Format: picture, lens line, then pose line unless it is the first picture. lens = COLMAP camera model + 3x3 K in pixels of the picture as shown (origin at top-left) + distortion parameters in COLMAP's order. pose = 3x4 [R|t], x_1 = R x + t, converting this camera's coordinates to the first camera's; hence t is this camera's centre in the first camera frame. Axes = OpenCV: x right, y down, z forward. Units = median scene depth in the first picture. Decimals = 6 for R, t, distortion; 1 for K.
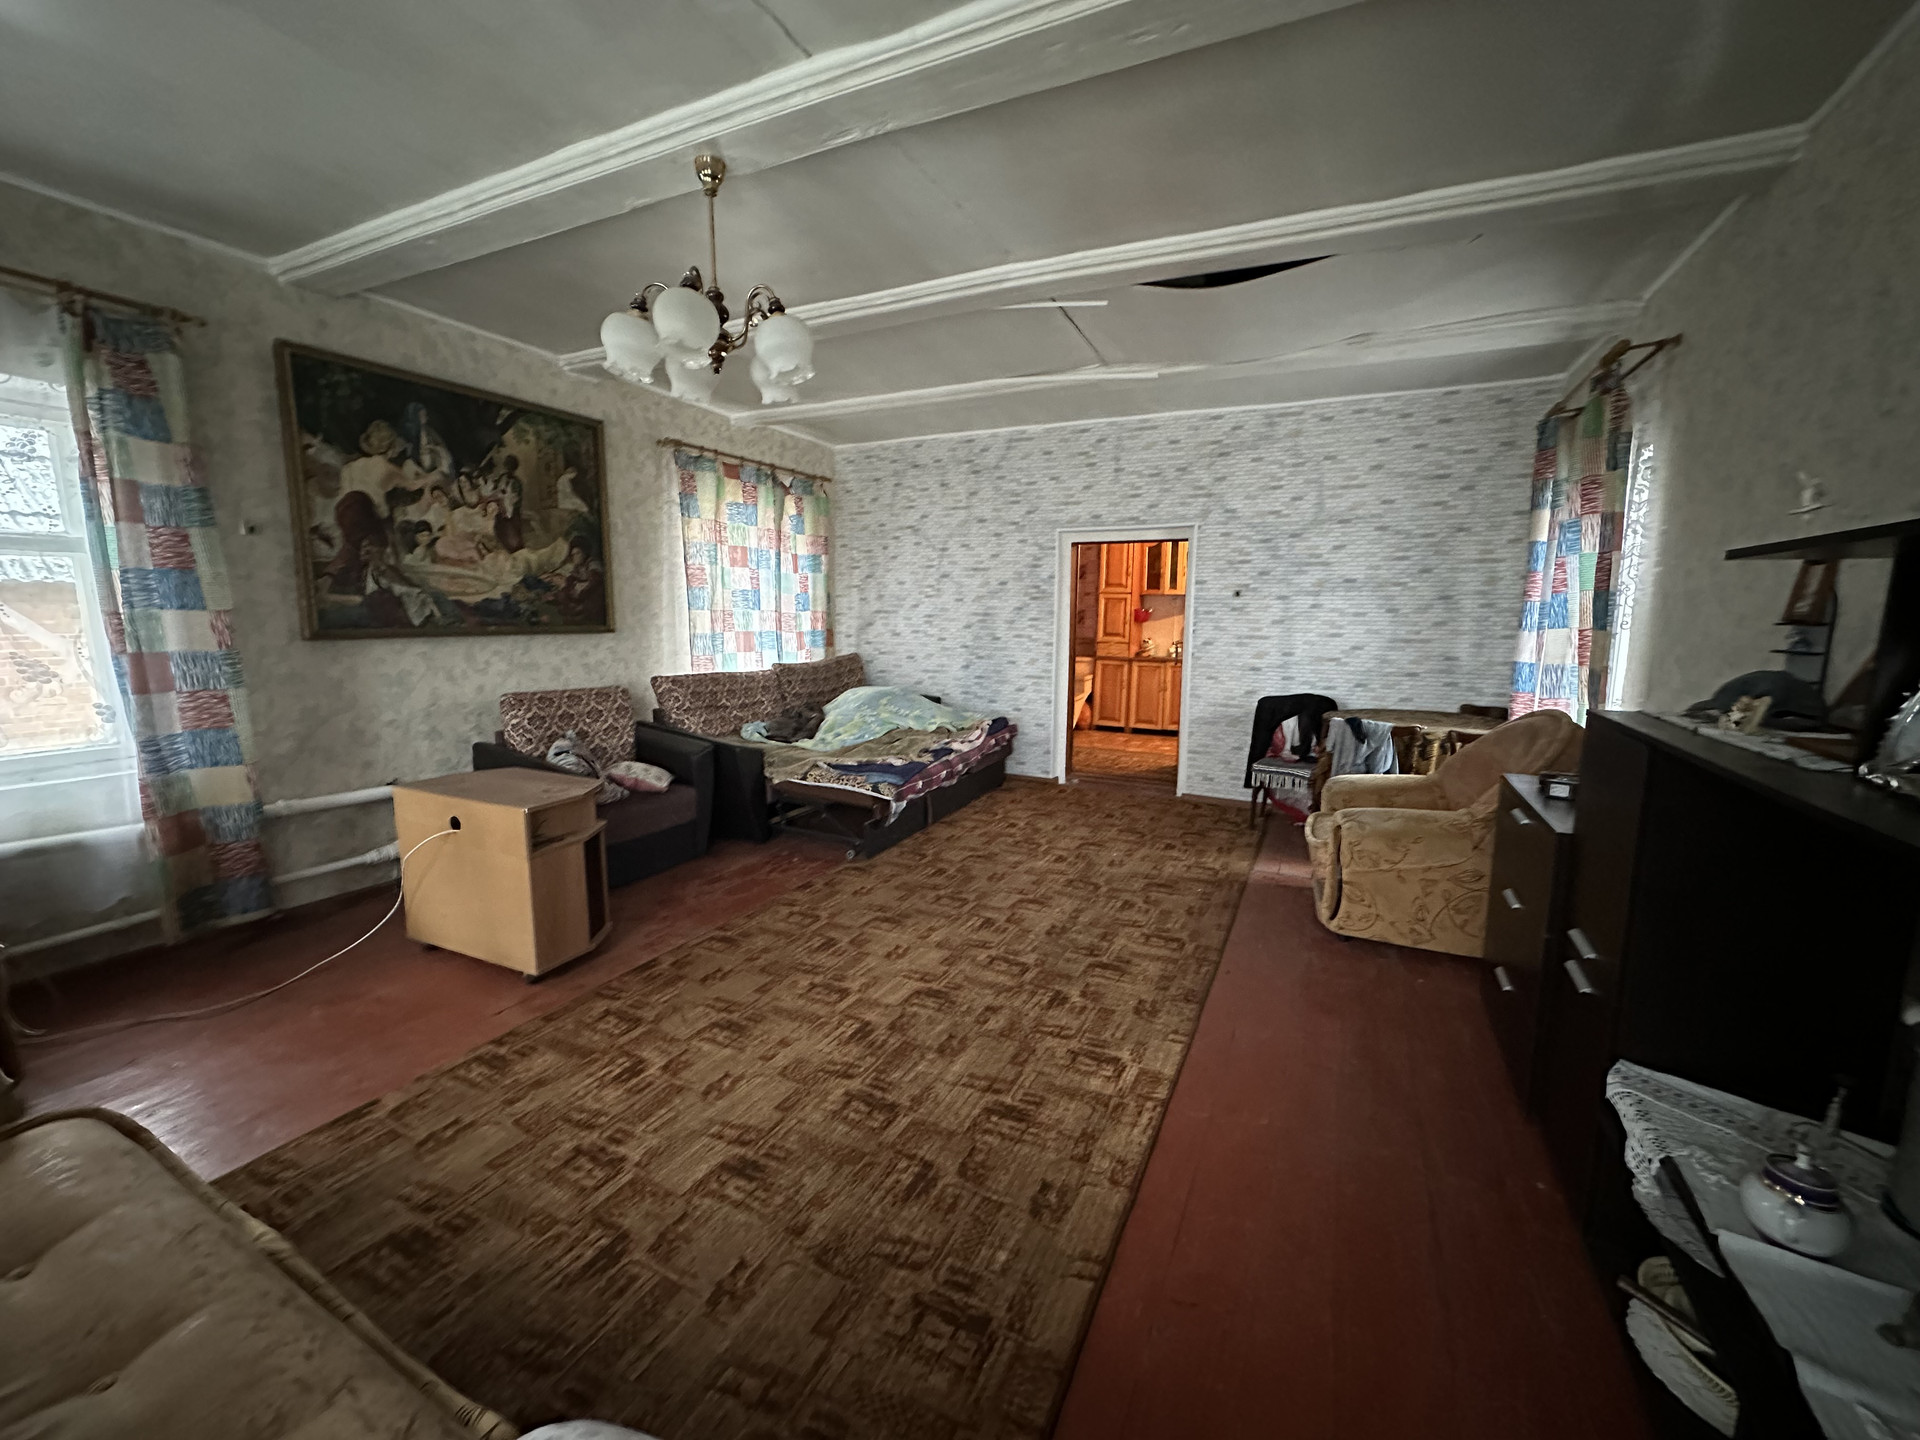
lens RADIAL K [[759.0, 0, 968.8], [0, 759.0, 717.9], [0, 0, 1]] dist [0.010307, -0.000205]
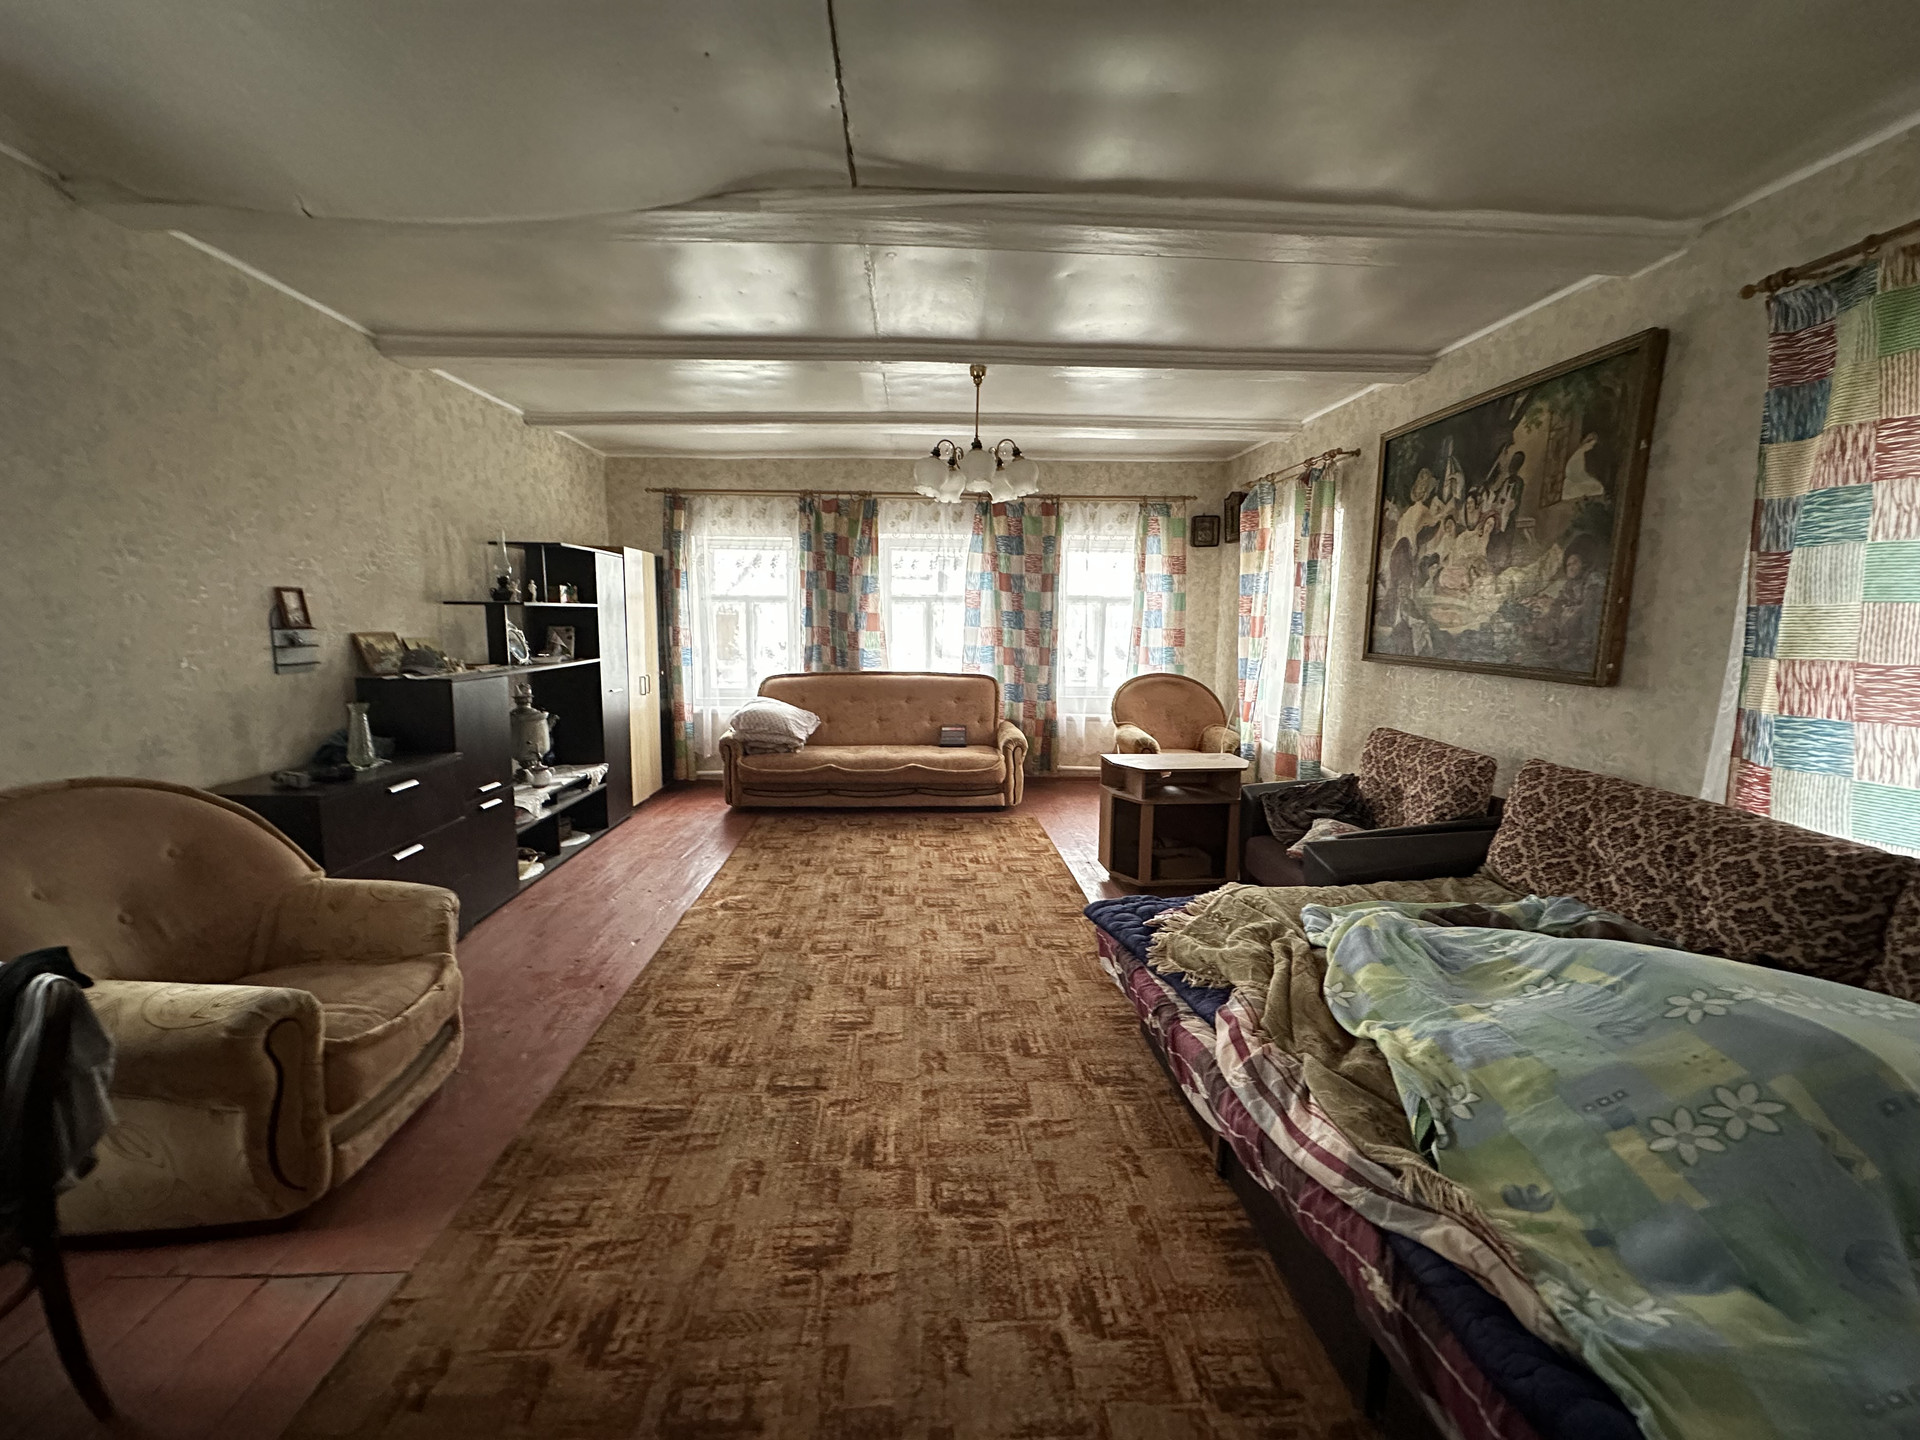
lens RADIAL K [[759.0, 0, 956.1], [0, 759.0, 716.4], [0, 0, 1]] dist [0.010307, -0.000205]
pose [[-0.872412, 0.046640, -0.486542, 0.344154], [-0.089114, 0.963574, 0.252159, -0.248018], [0.480579, 0.263344, -0.836477, 1.594837]]
